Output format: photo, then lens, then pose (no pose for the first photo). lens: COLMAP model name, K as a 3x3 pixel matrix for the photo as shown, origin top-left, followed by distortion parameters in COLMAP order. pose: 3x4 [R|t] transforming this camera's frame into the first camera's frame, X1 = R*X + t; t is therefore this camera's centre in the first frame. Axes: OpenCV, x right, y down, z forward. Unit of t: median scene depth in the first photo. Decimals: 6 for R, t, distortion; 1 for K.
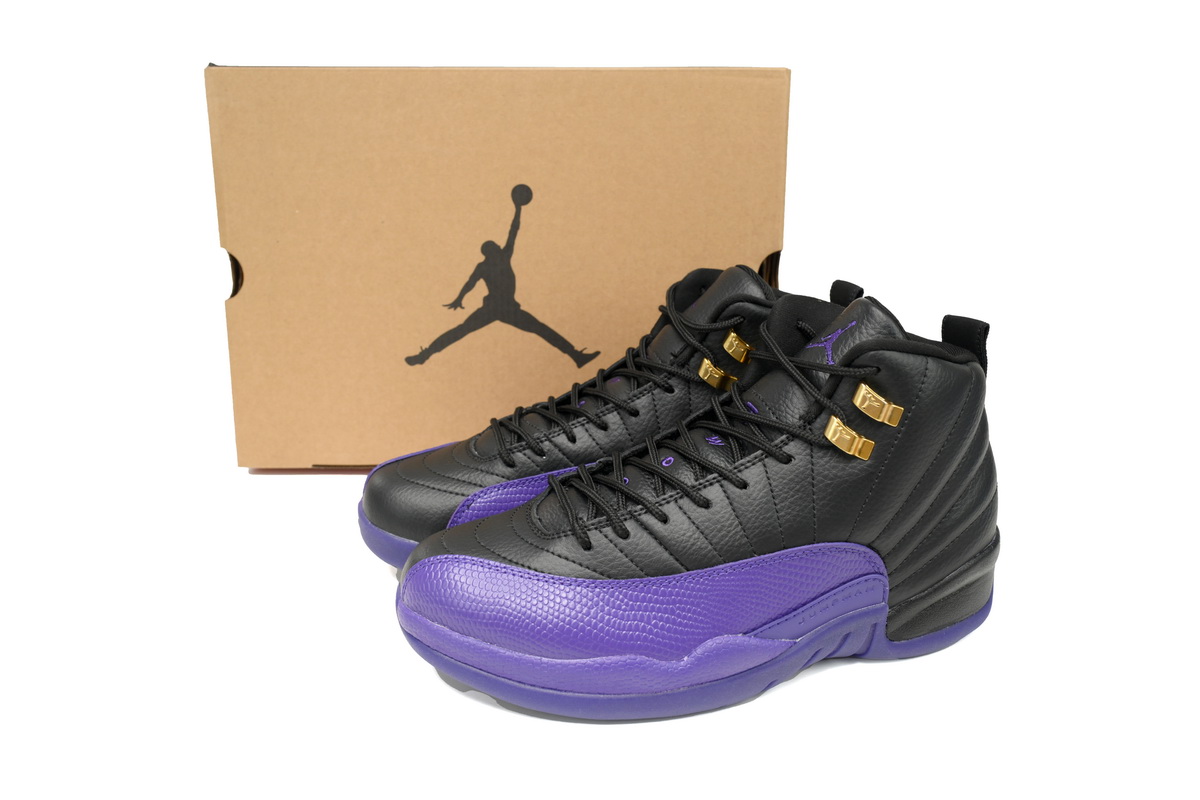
lens RADIAL K [[900.2, 0, 600.0], [0, 900.2, 400.0], [0, 0, 1]] dist [0.000697, -0.000511]
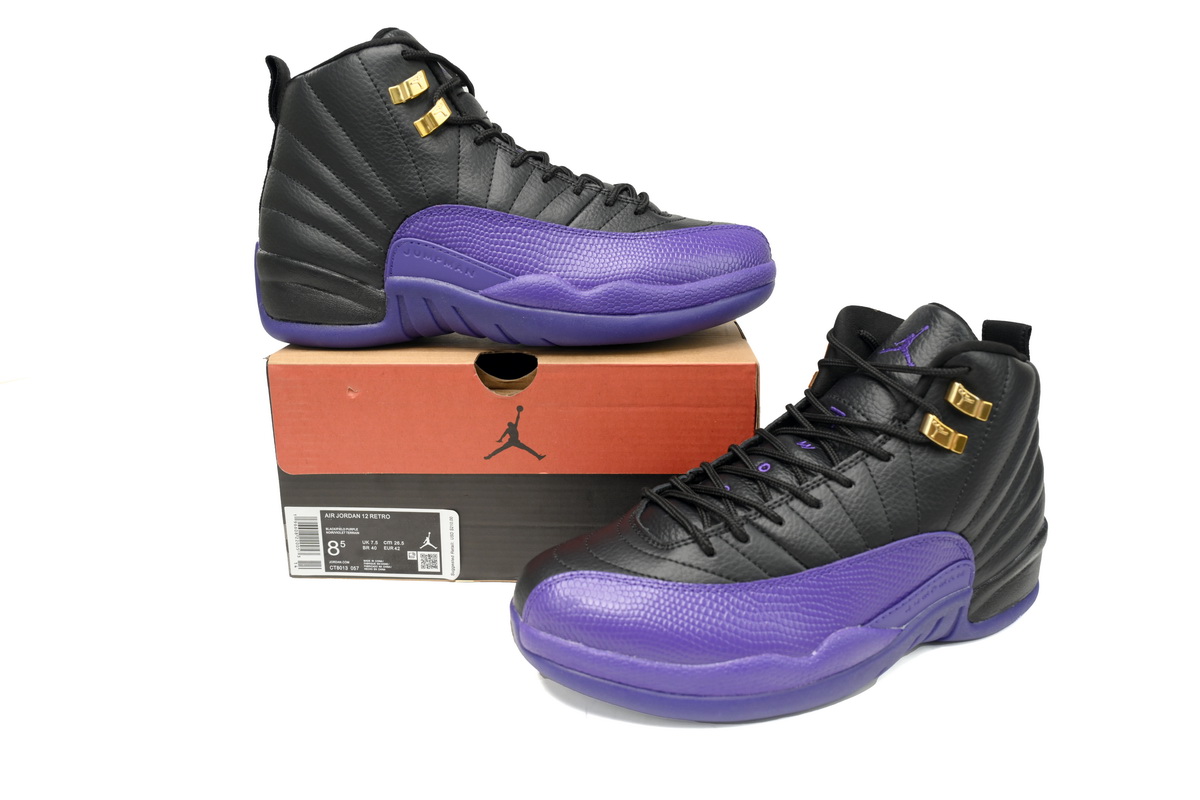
lens RADIAL K [[900.2, 0, 600.0], [0, 900.2, 400.0], [0, 0, 1]] dist [0.000697, -0.000511]
pose [[0.985939, -0.044118, 0.161176, -0.296317], [0.049170, 0.998412, -0.027495, 0.011052], [-0.159707, 0.035033, 0.986543, 0.002682]]
